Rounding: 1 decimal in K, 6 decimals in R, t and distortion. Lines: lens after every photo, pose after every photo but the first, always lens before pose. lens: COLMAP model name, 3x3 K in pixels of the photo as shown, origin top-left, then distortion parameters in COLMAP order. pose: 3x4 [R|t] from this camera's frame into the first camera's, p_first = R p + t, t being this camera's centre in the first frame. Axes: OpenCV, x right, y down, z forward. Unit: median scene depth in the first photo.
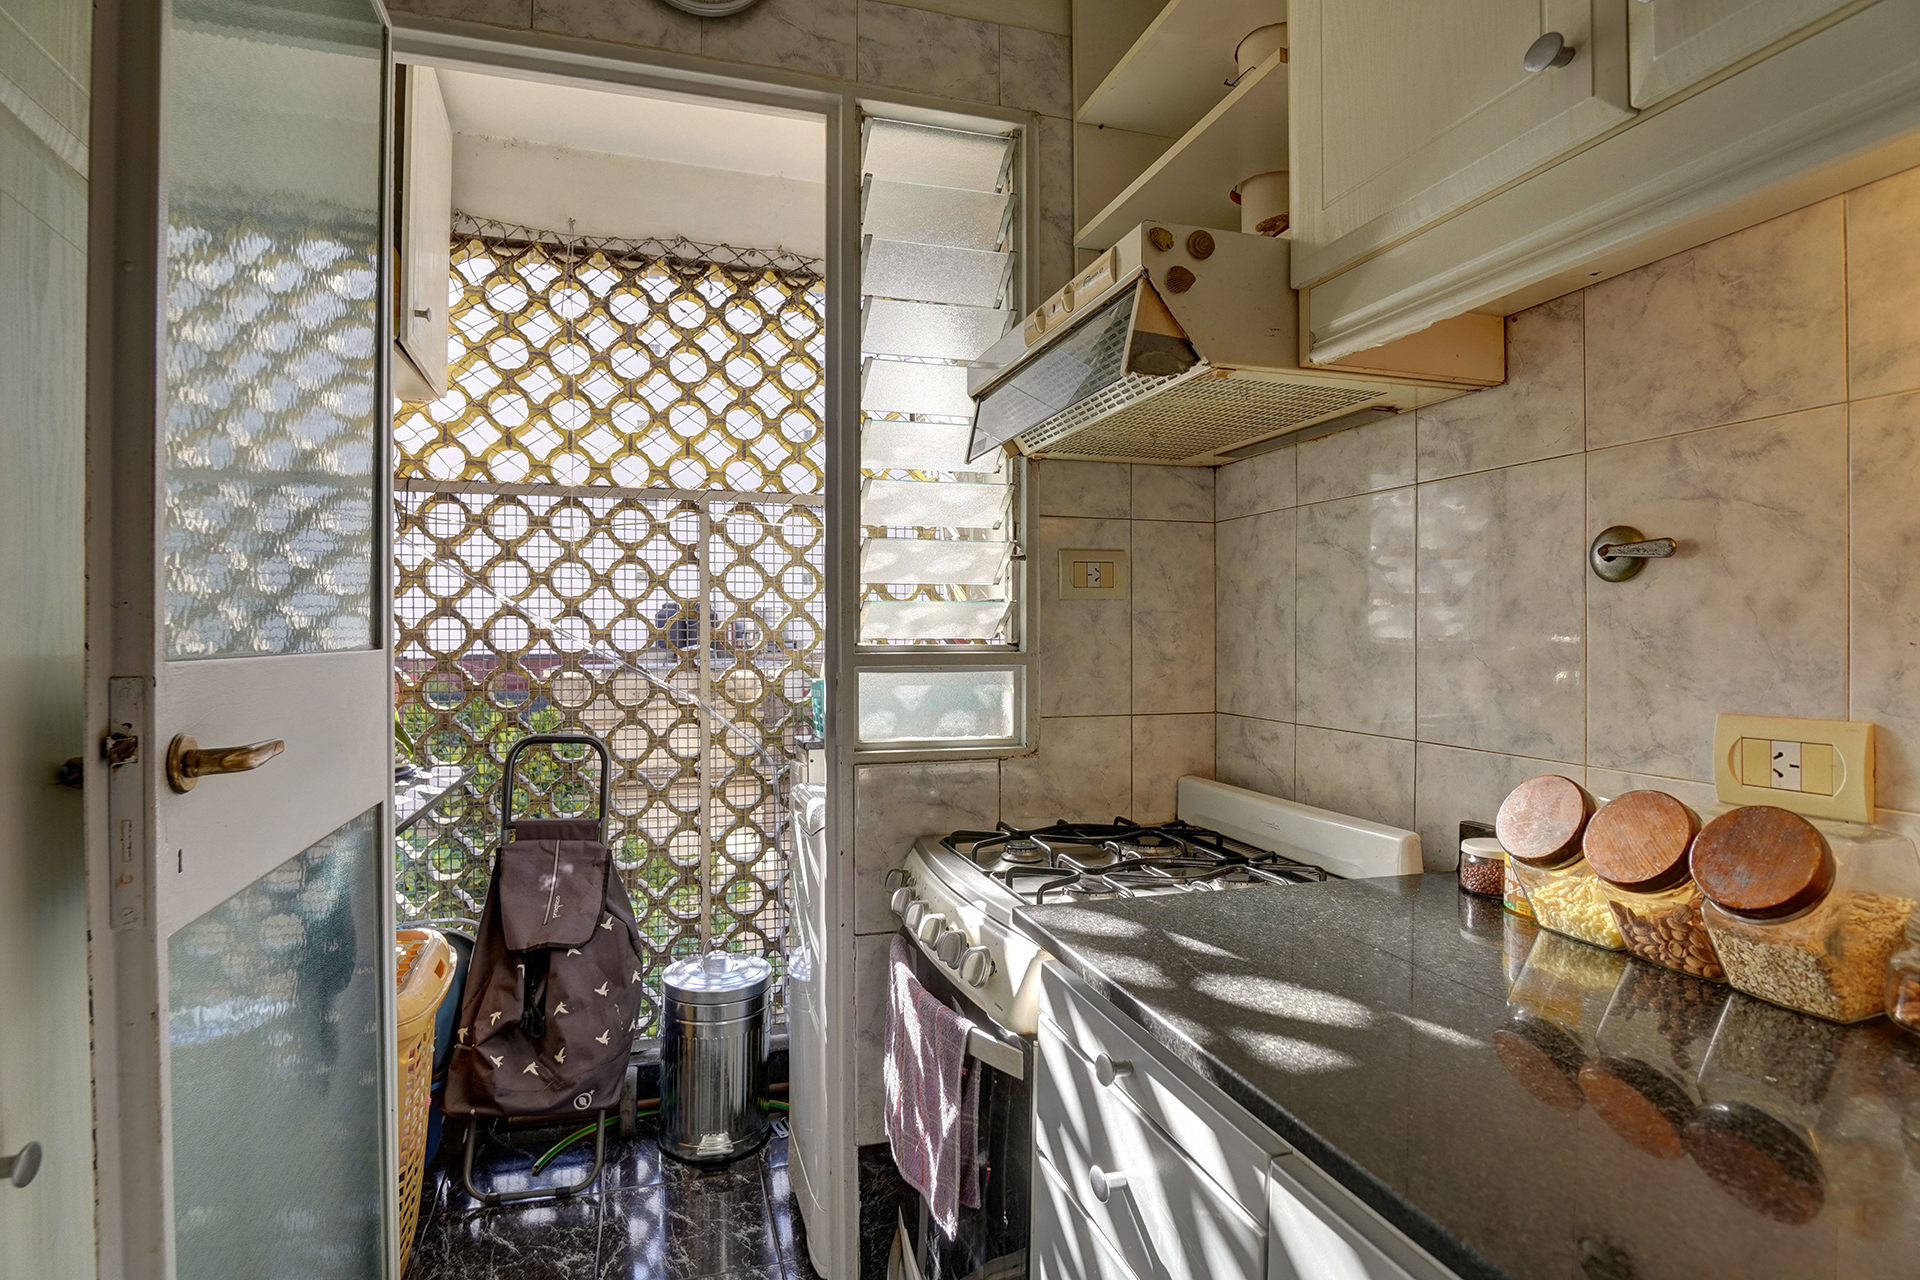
lens RADIAL K [[934.1, 0, 953.5], [0, 934.1, 641.7], [0, 0, 1]] dist [-0.021609, -0.001429]
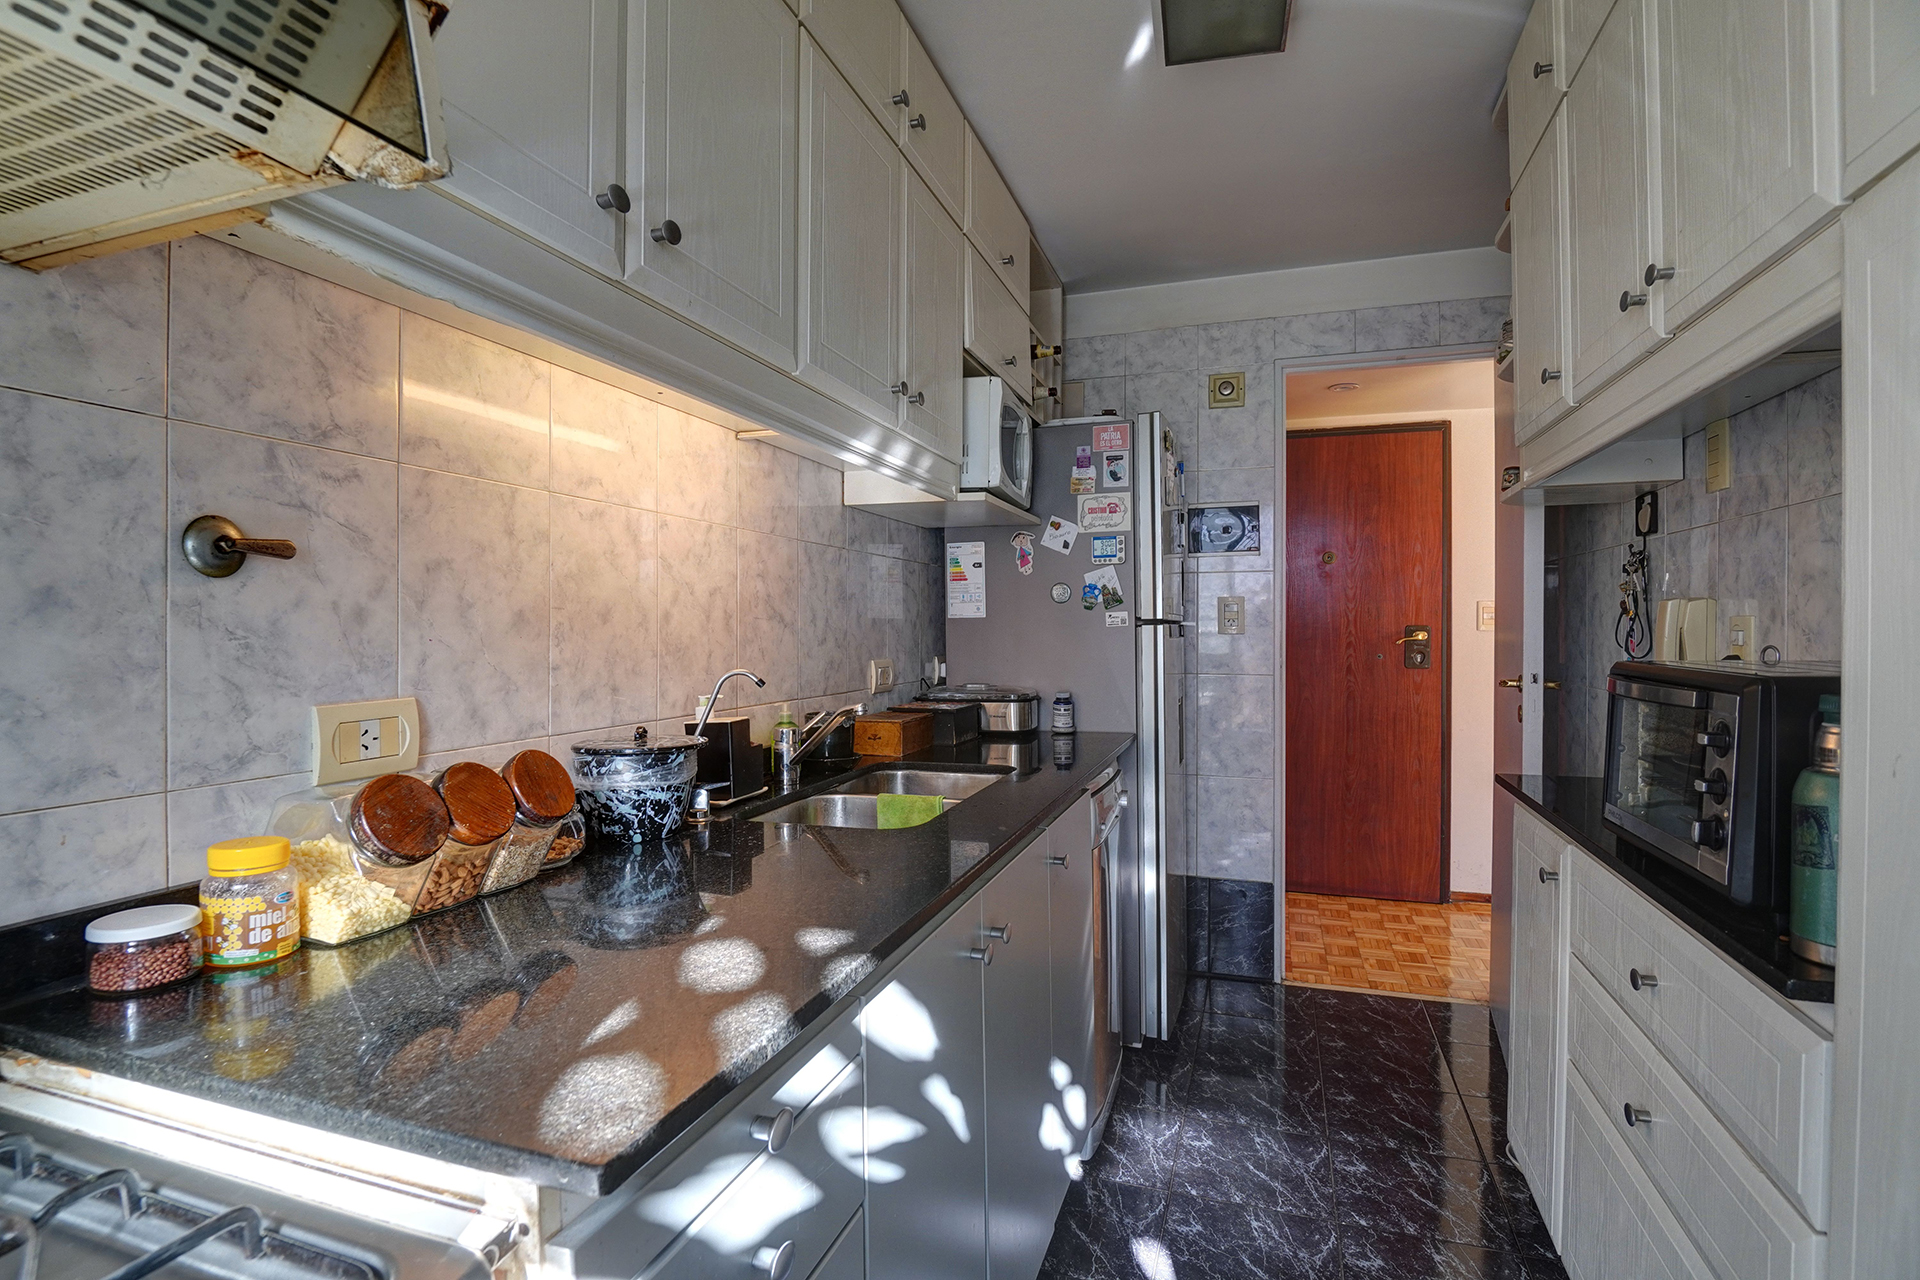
lens RADIAL K [[934.1, 0, 966.3], [0, 934.1, 622.0], [0, 0, 1]] dist [-0.021609, -0.001429]
pose [[-0.812800, -0.007222, 0.582498, -0.452667], [-0.005959, 0.999974, 0.004084, -0.032341], [-0.582513, -0.000151, -0.812822, 1.445399]]
